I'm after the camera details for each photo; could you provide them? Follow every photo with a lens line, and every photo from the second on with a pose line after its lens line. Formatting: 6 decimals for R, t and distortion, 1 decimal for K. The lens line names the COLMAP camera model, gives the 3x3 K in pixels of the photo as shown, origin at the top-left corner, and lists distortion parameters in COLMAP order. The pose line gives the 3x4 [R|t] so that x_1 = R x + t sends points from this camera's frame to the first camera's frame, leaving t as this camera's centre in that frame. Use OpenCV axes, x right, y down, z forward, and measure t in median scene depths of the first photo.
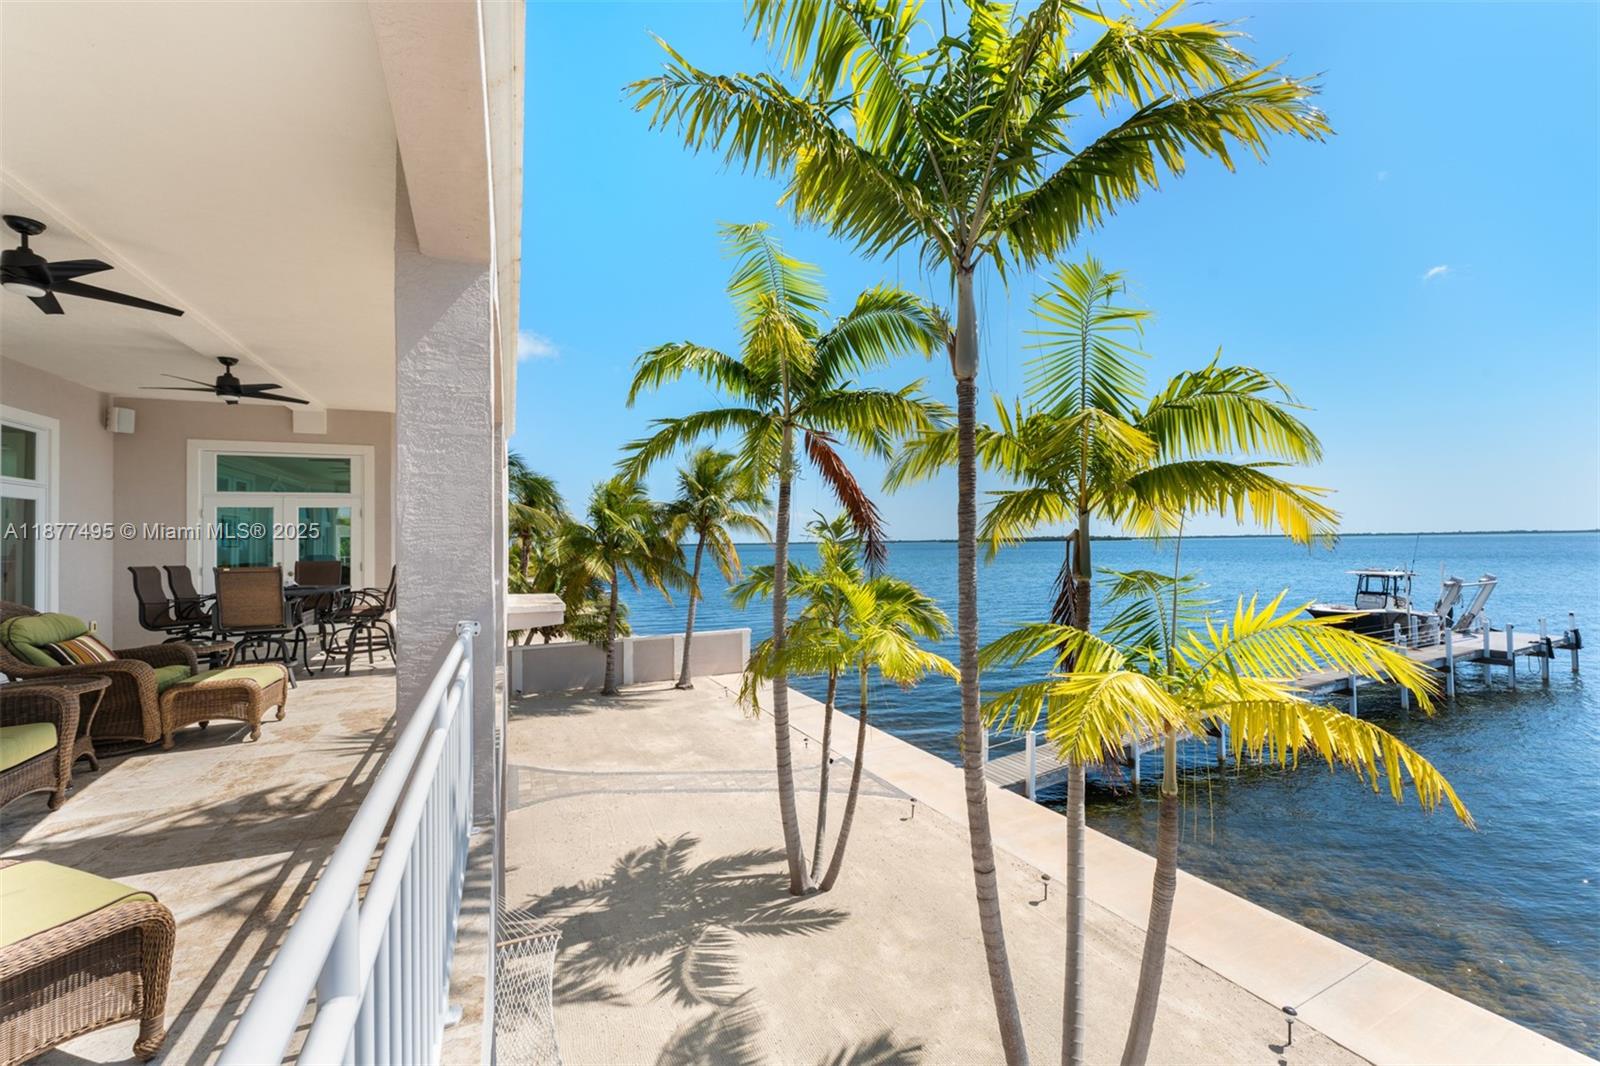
lens RADIAL K [[640.8, 0, 803.6], [0, 640.8, 534.7], [0, 0, 1]] dist [-0.002319, -0.000273]
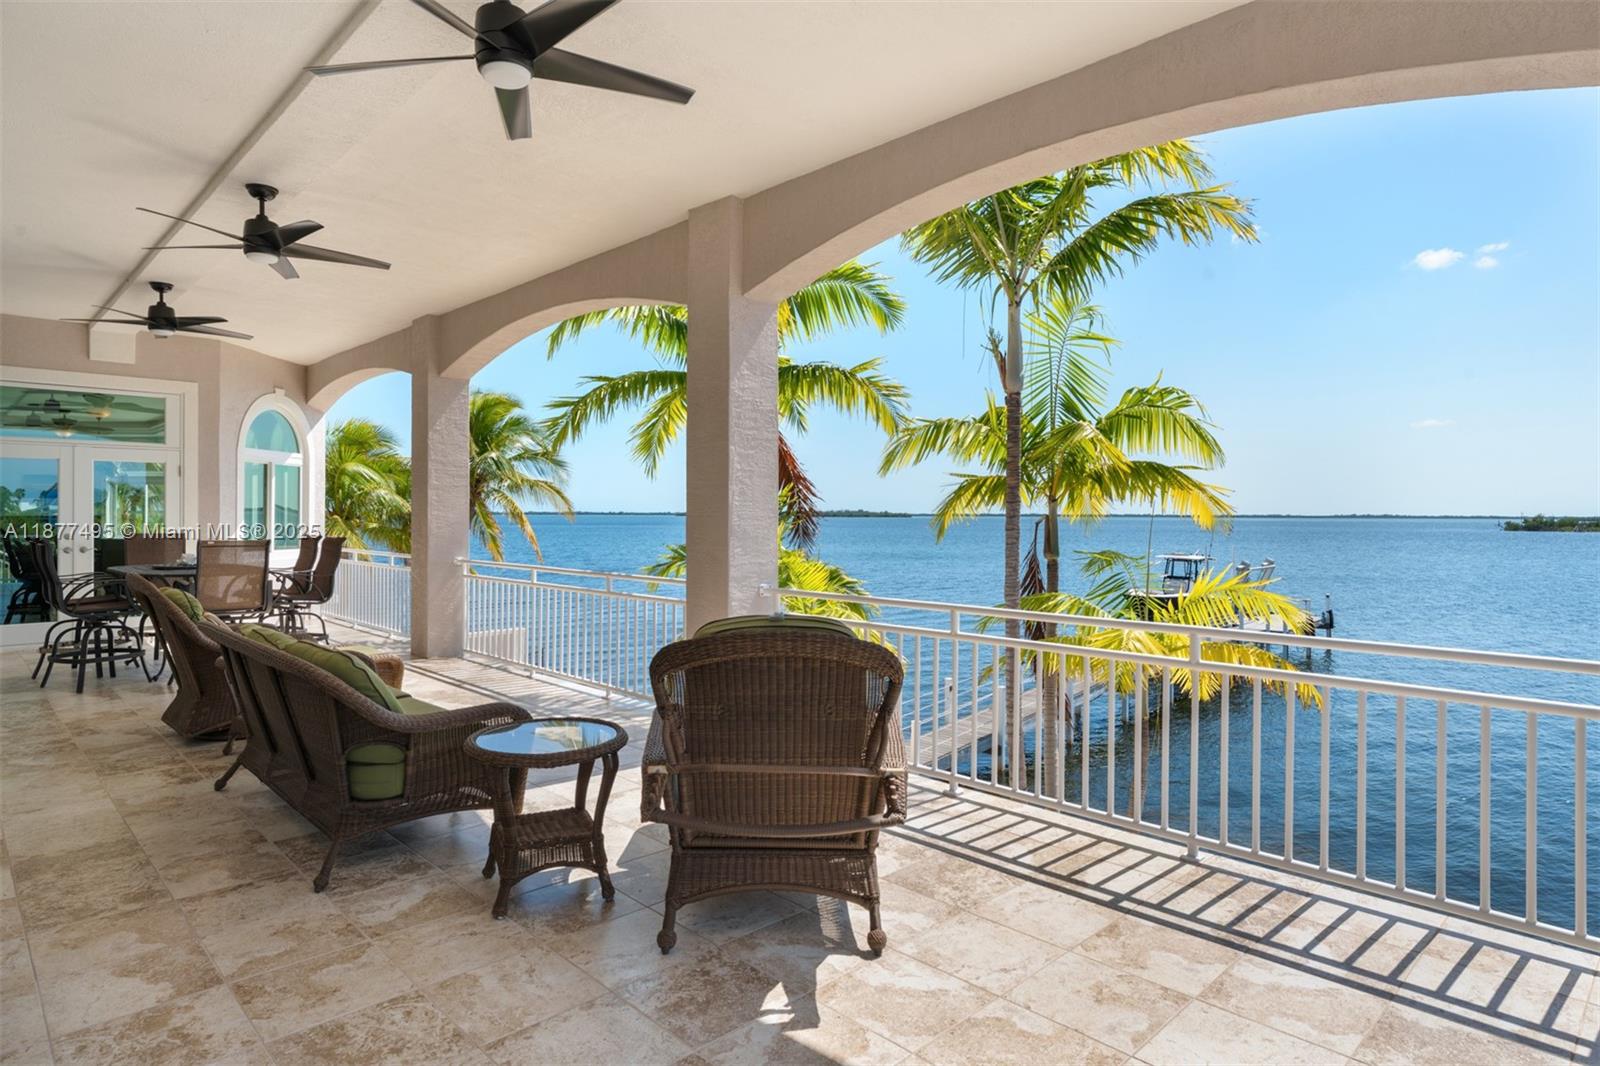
lens RADIAL K [[878.9, 0, 805.2], [0, 878.9, 524.5], [0, 0, 1]] dist [-0.007509, -0.001718]
pose [[0.940465, 0.015296, 0.339547, -0.529984], [-0.023114, 0.999552, 0.018993, -0.010253], [-0.339104, -0.025710, 0.940397, -0.347625]]
